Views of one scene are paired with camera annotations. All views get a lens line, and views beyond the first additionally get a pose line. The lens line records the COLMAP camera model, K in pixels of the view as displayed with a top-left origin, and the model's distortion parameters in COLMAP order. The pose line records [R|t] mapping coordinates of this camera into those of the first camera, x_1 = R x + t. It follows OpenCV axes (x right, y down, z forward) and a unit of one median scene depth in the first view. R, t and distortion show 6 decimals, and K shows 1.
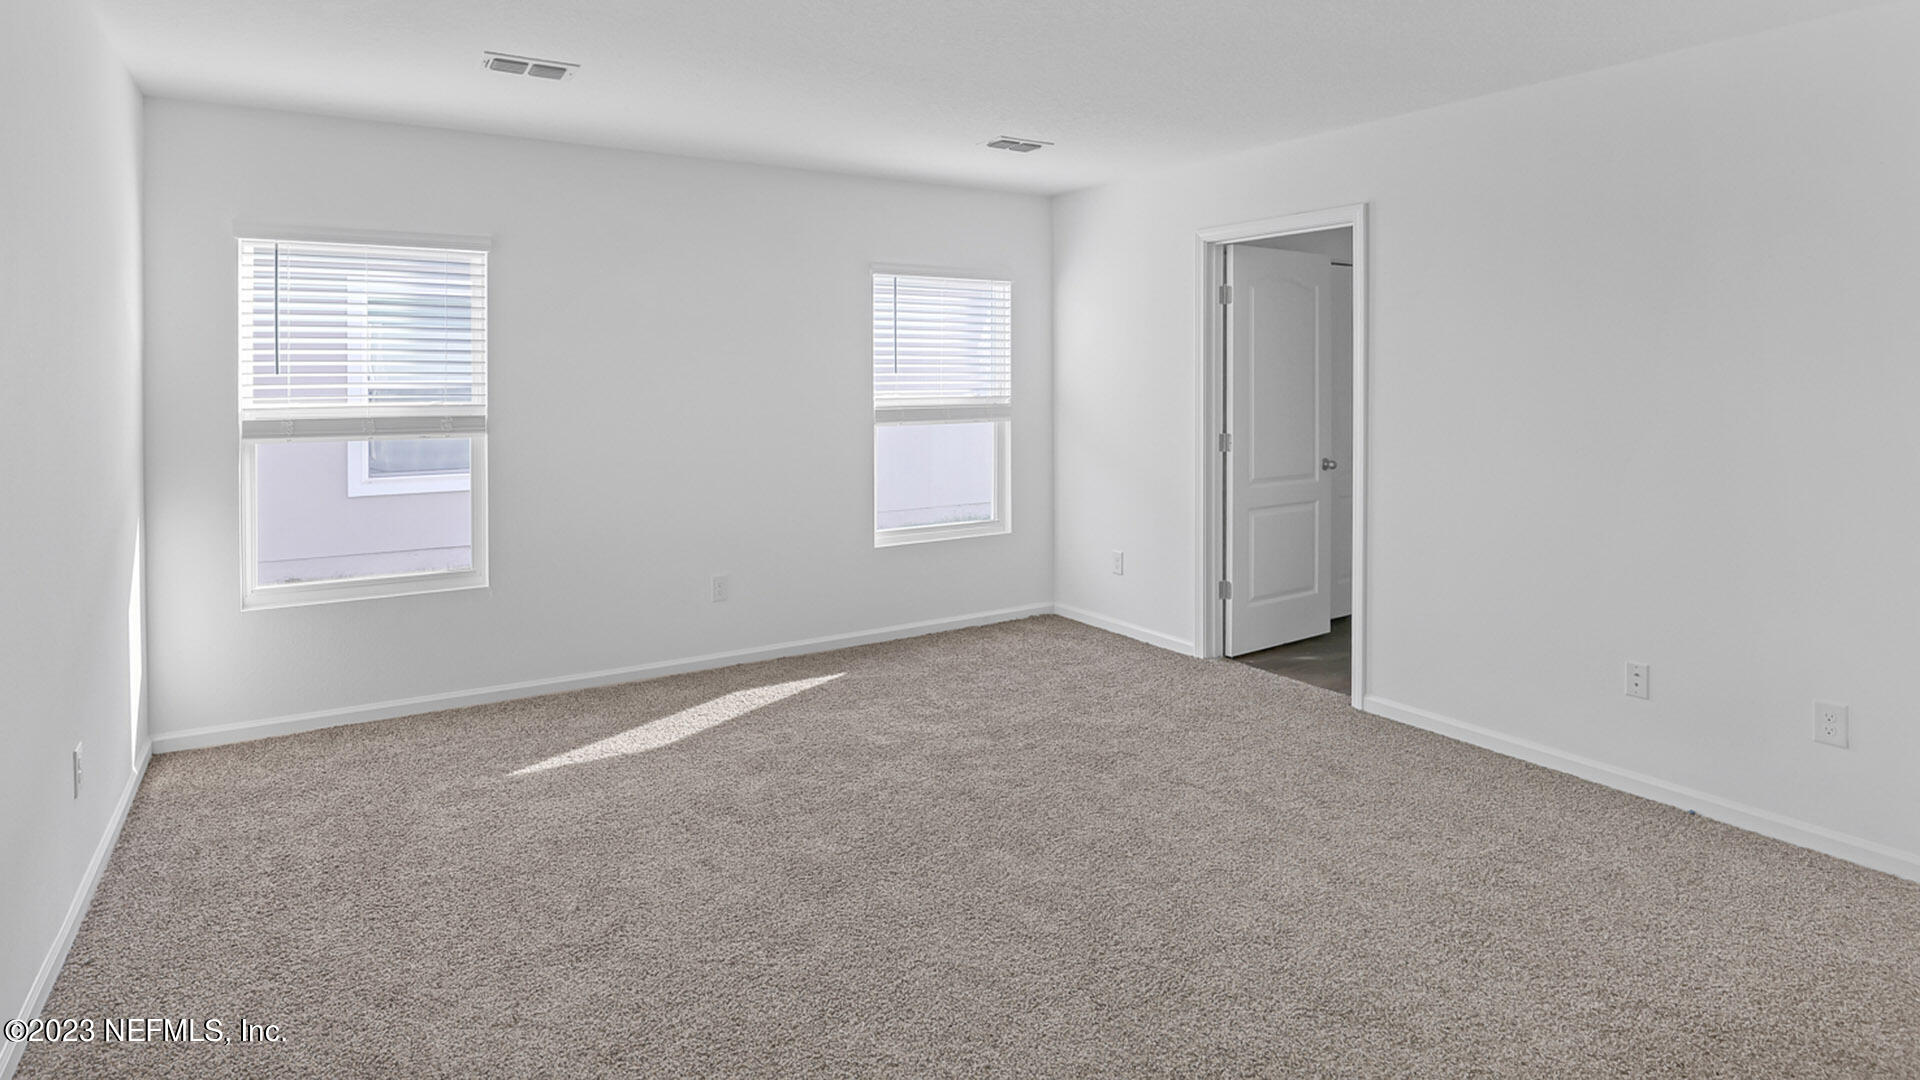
lens RADIAL K [[970.5, 0, 960.0], [0, 970.5, 540.0], [0, 0, 1]] dist [-0.002083, -0.000651]
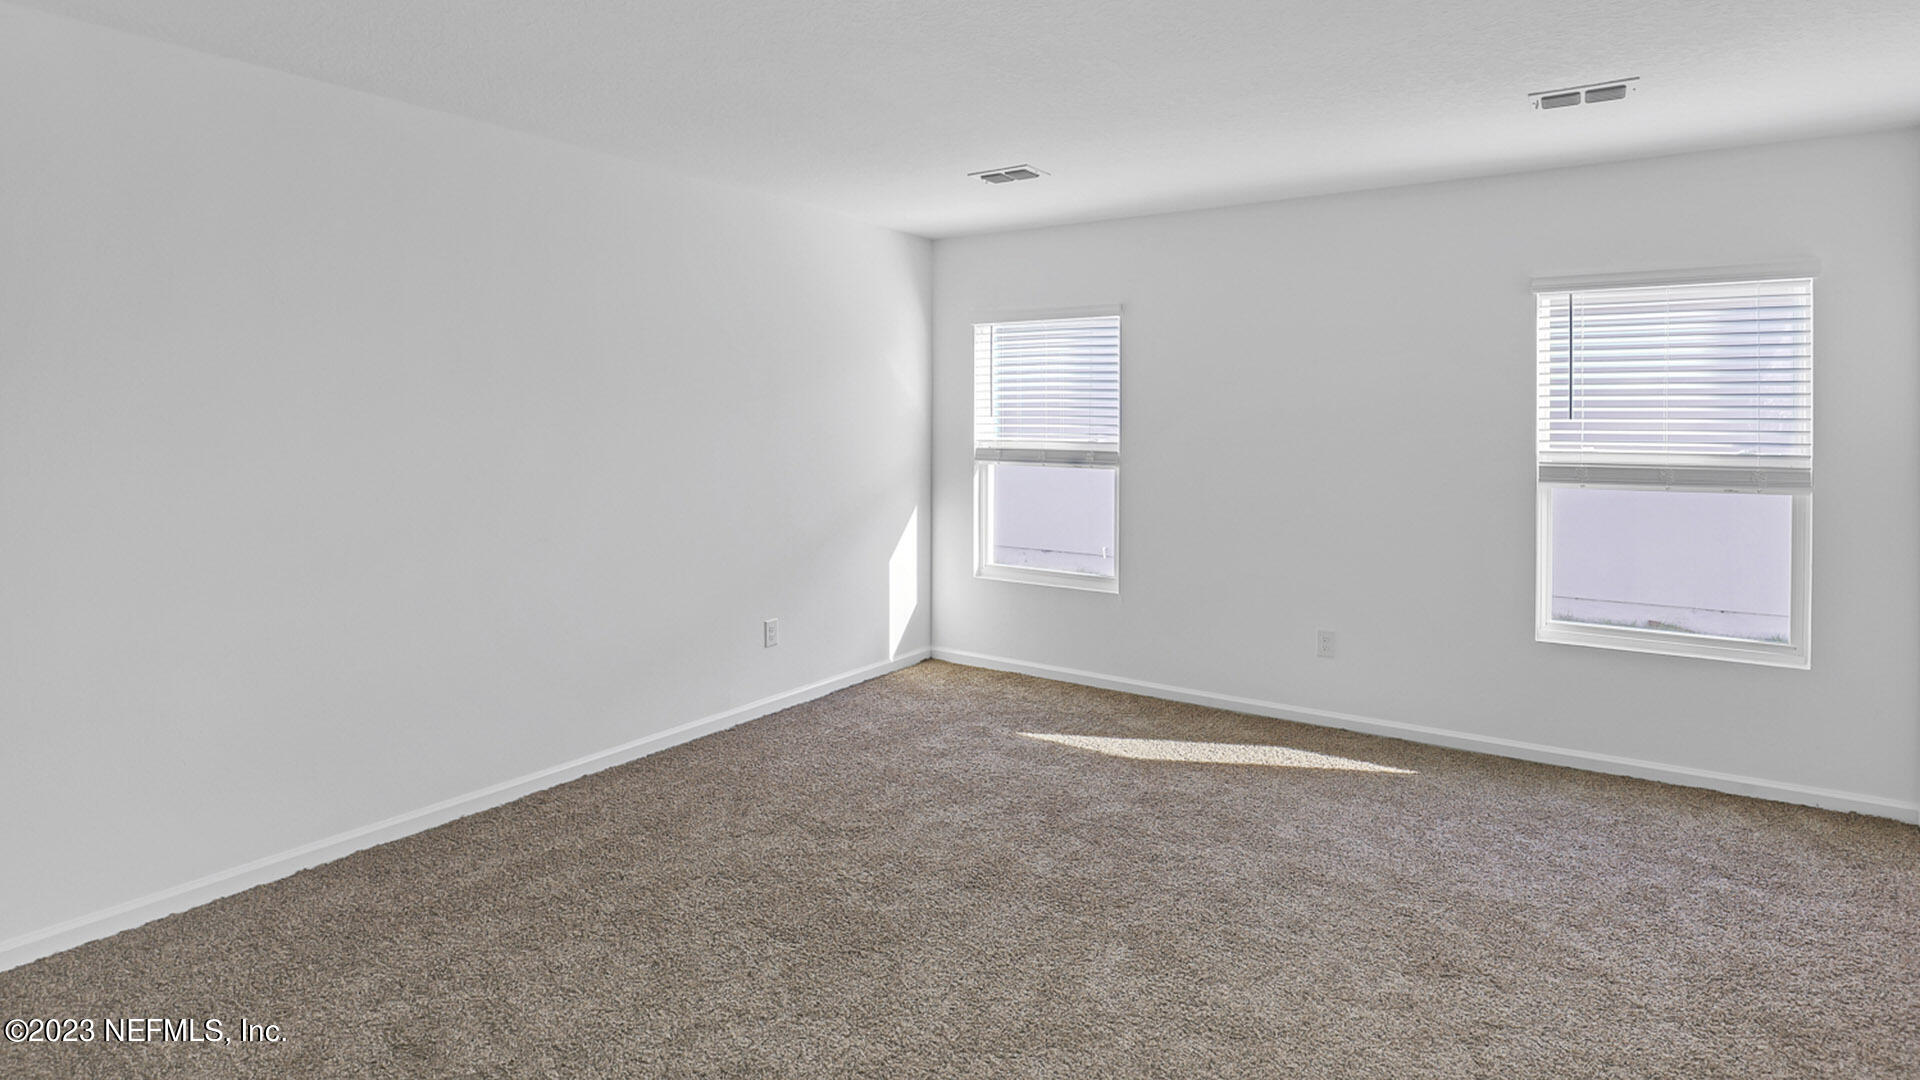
lens RADIAL K [[1013.7, 0, 996.2], [0, 1013.7, 534.8], [0, 0, 1]] dist [-0.024481, -0.000171]
pose [[0.421372, 0.106965, -0.900558, 0.300785], [-0.156667, 0.986676, 0.043890, -0.028671], [0.893253, 0.122593, 0.432516, 0.164563]]
